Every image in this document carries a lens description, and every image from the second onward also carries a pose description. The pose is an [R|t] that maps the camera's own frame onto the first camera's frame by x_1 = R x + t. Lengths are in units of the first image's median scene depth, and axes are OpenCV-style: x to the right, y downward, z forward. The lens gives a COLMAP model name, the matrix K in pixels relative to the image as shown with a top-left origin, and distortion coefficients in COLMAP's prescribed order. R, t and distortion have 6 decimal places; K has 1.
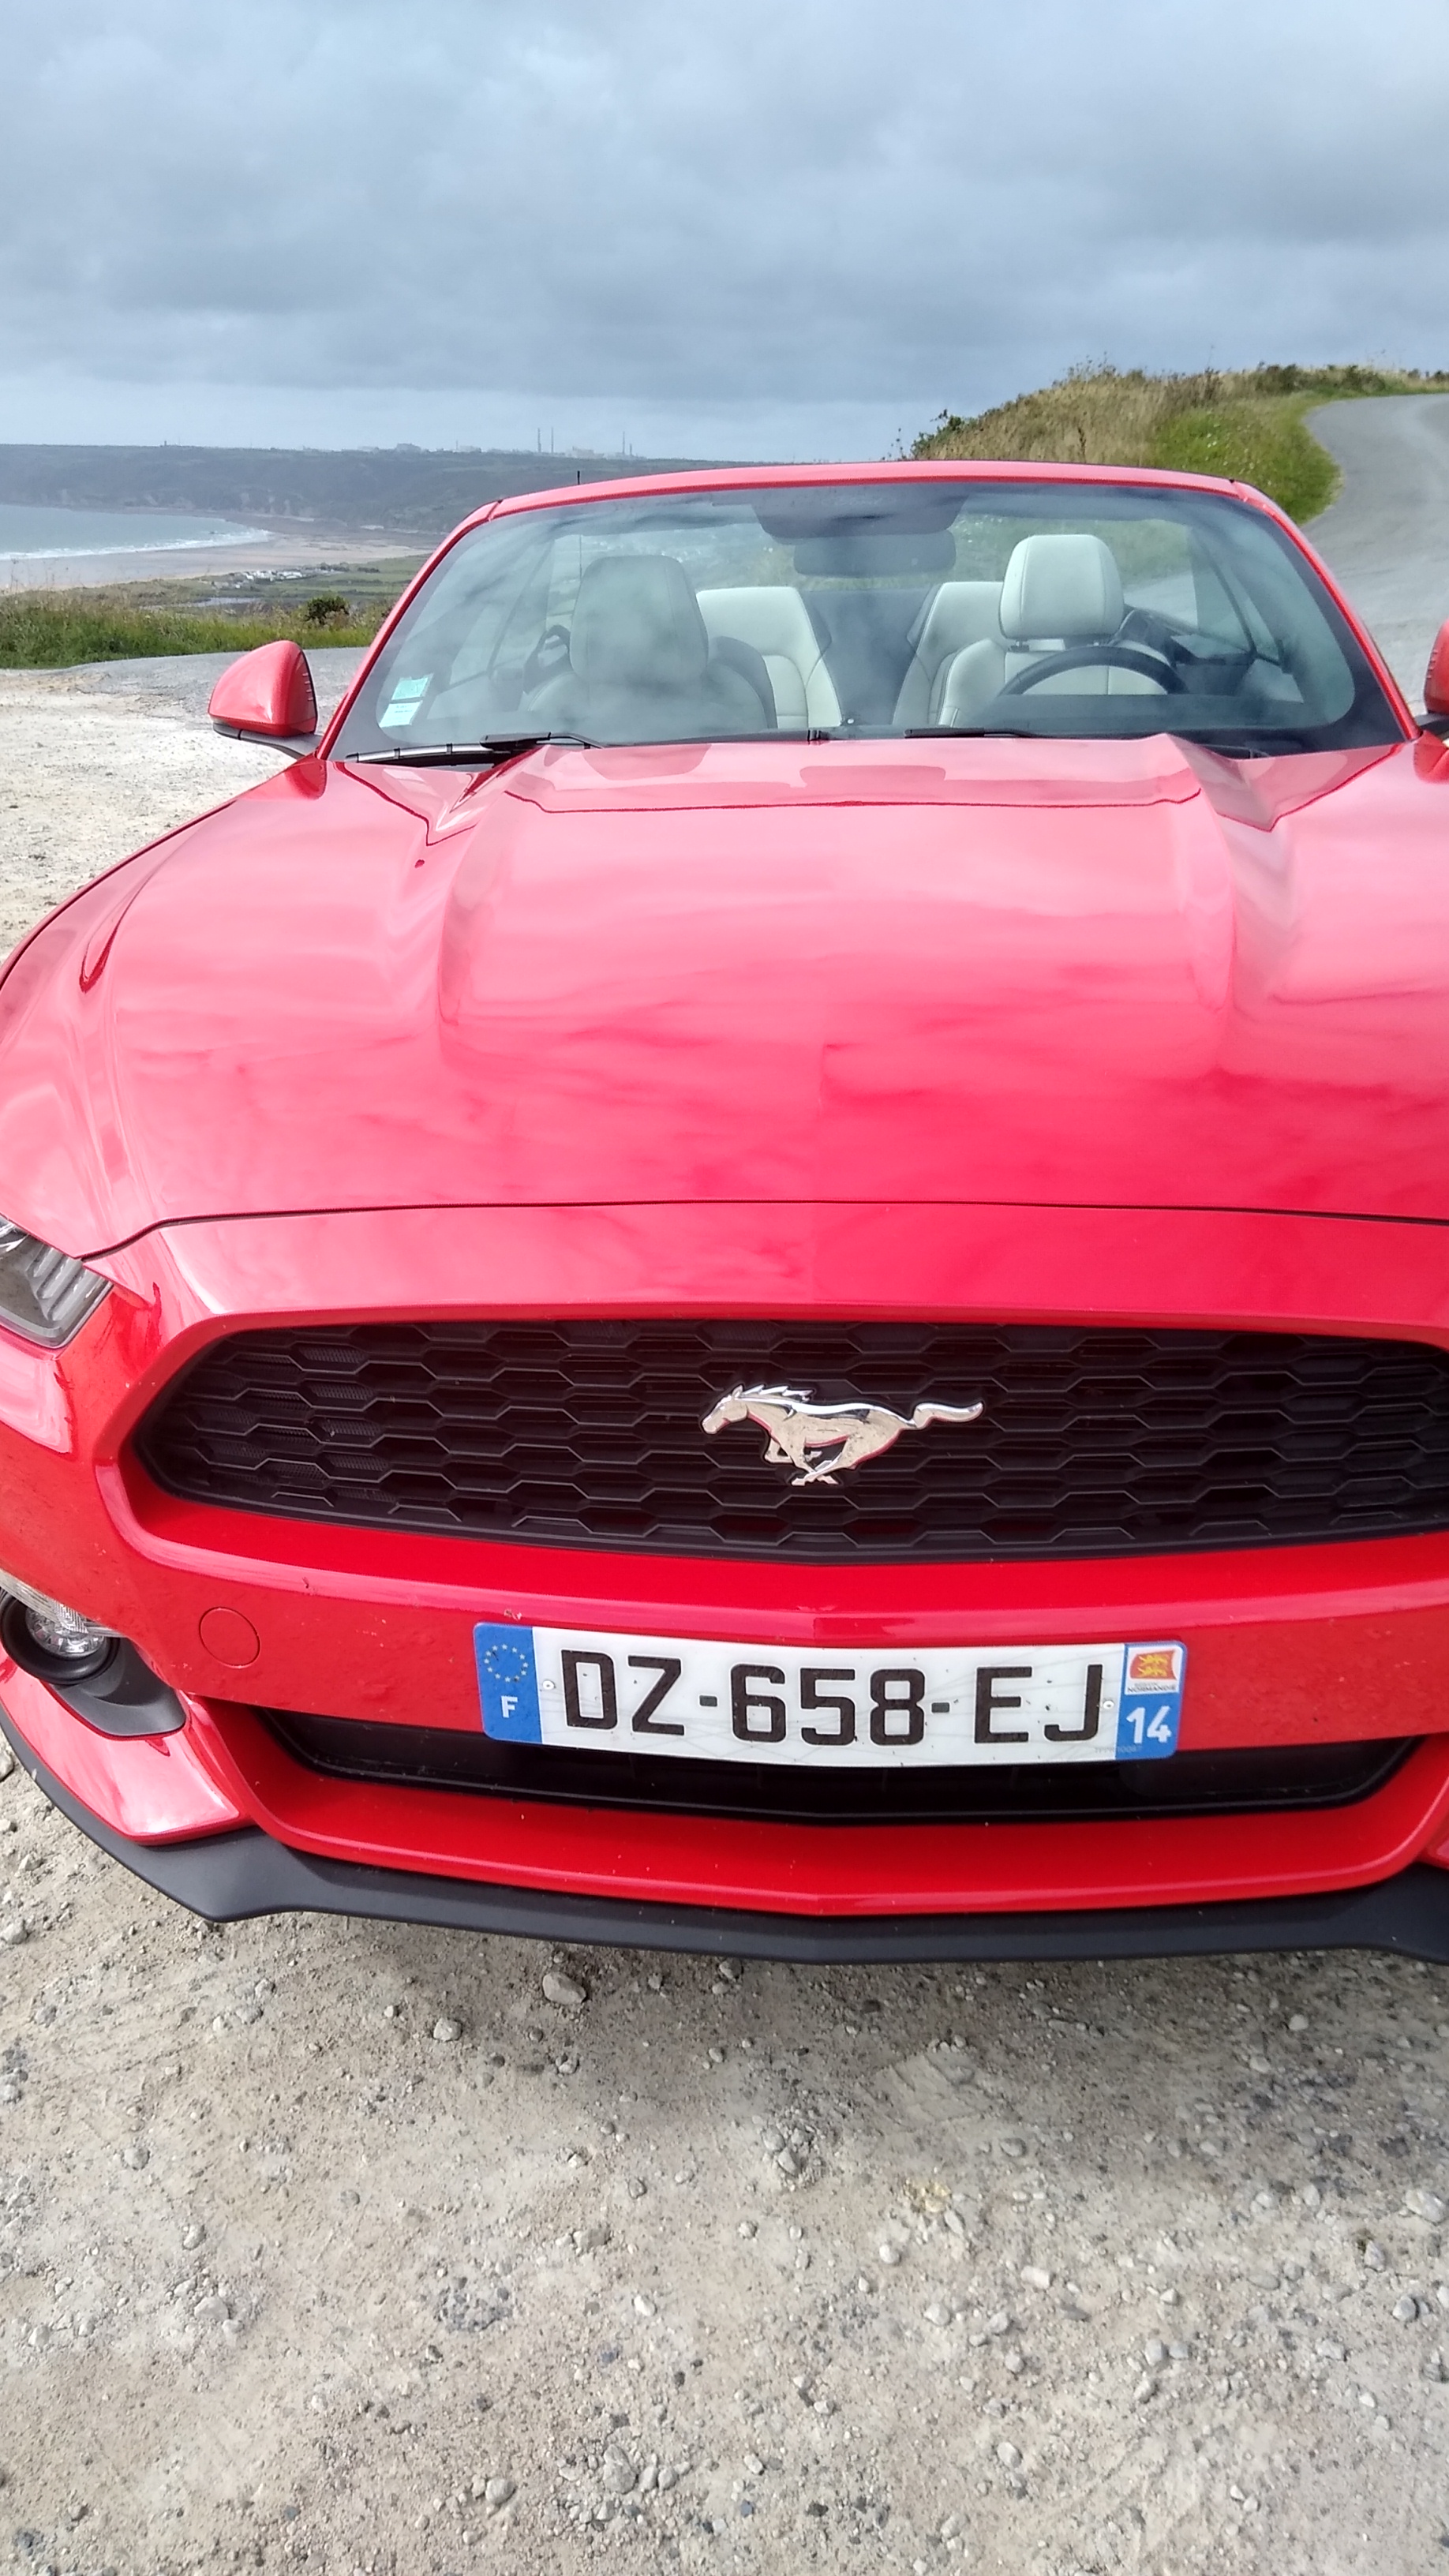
lens RADIAL K [[1992.3, 0, 715.9], [0, 1992.3, 1300.2], [0, 0, 1]] dist [0.114134, -0.174533]
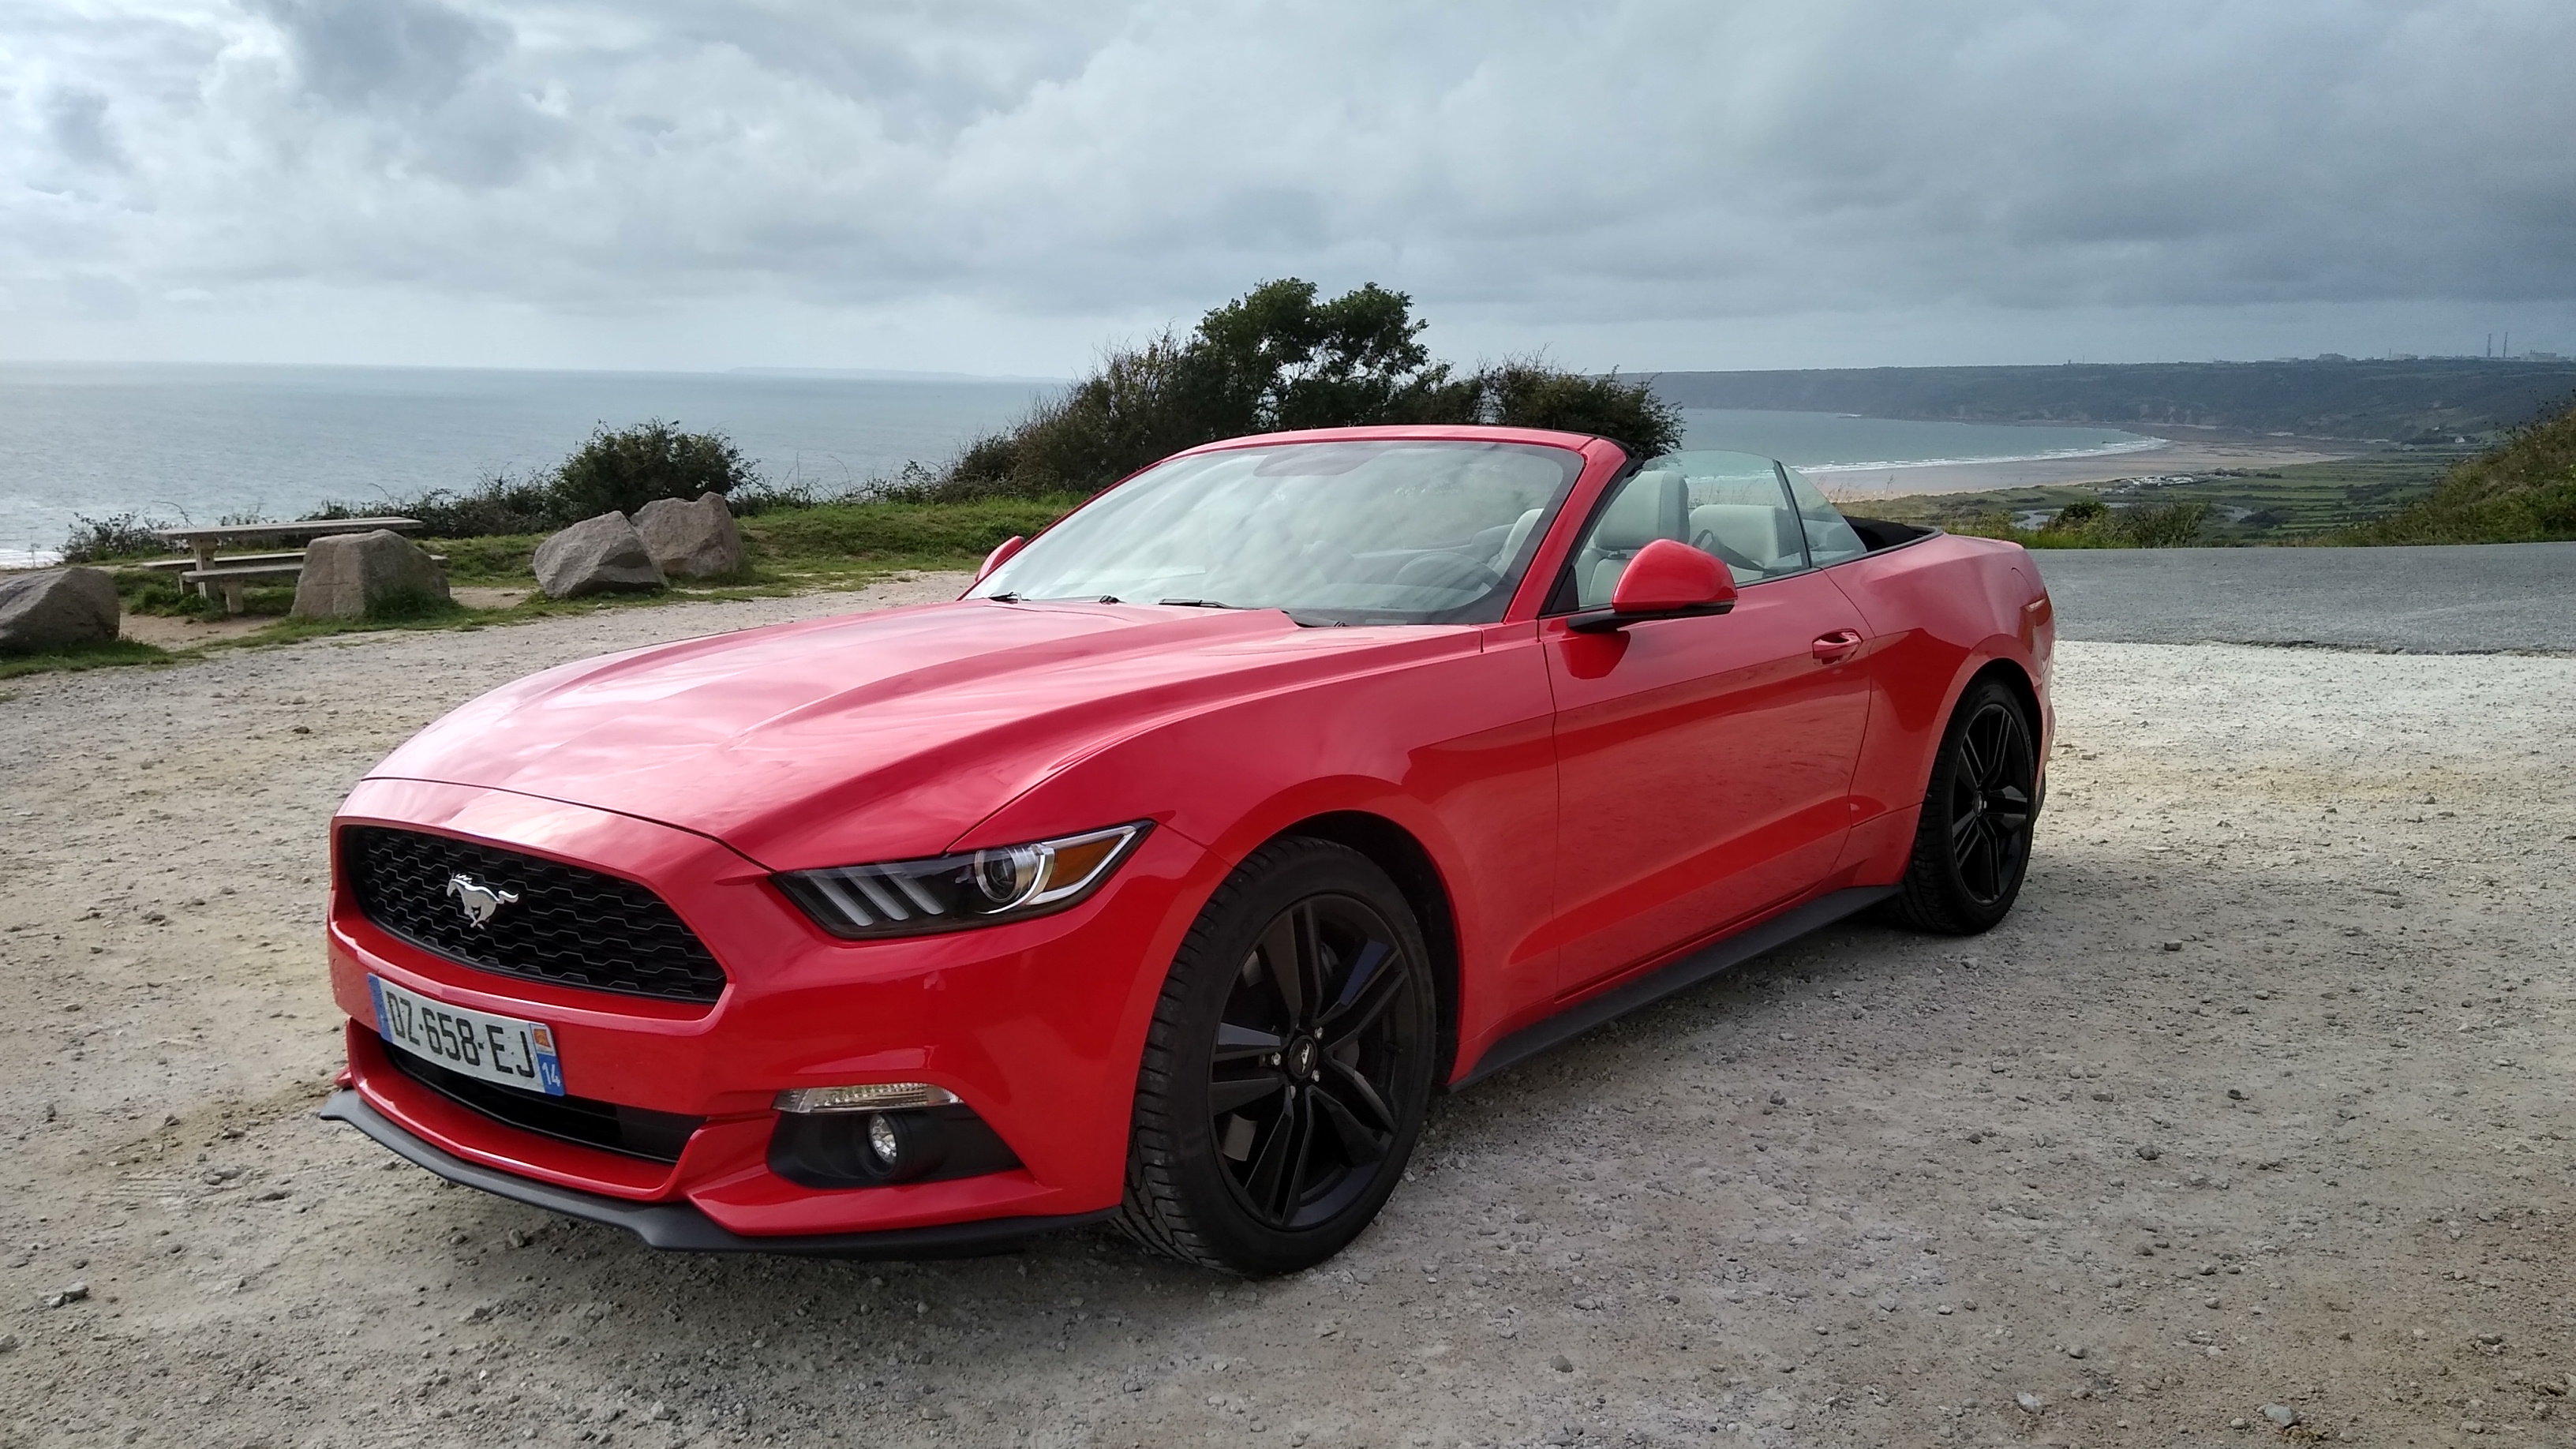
lens RADIAL K [[1996.4, 0, 1288.0], [0, 1996.4, 724.5], [0, 0, 1]] dist [0.105941, -0.179181]
pose [[0.818006, 0.075120, -0.570283, 1.871325], [-0.199836, 0.966794, -0.159292, 0.054787], [0.539381, 0.244265, 0.805856, -0.260625]]
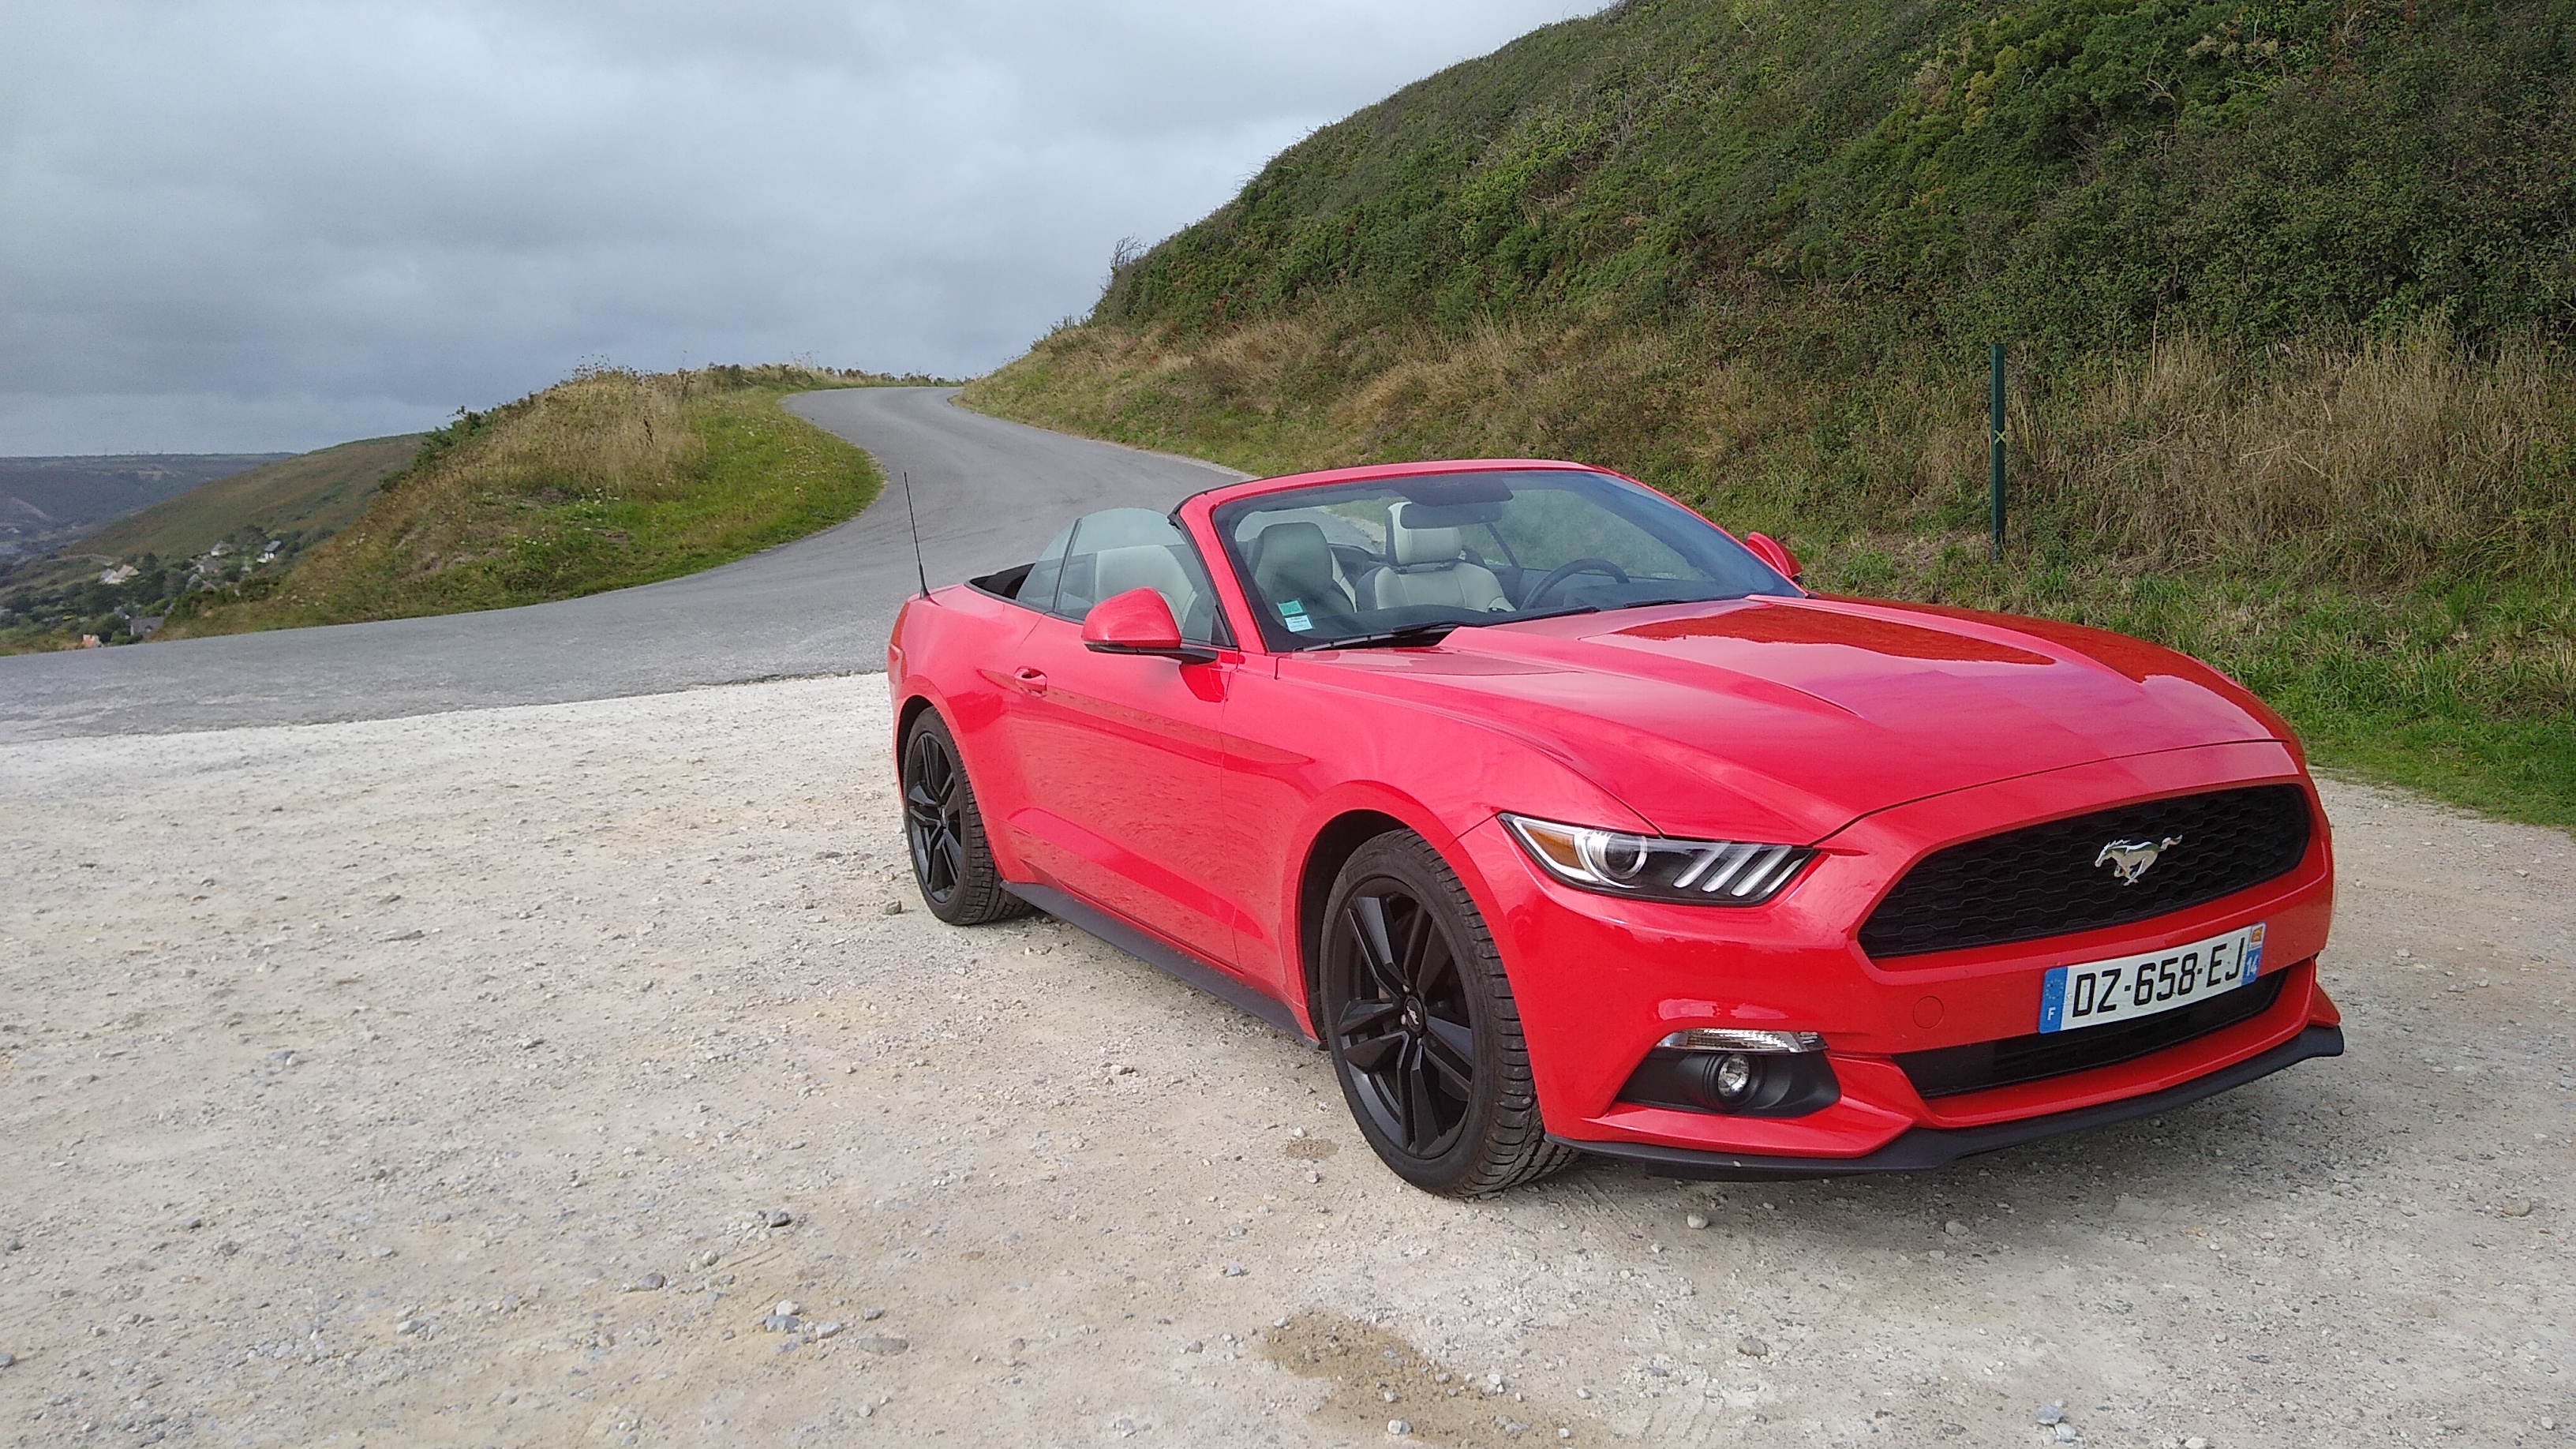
lens RADIAL K [[1992.3, 0, 1288.0], [0, 1992.3, 724.5], [0, 0, 1]] dist [0.114134, -0.174533]
pose [[0.848542, -0.099301, 0.519727, -1.911602], [0.226184, 0.956041, -0.186618, 0.129843], [-0.478349, 0.275907, 0.833701, -0.490769]]
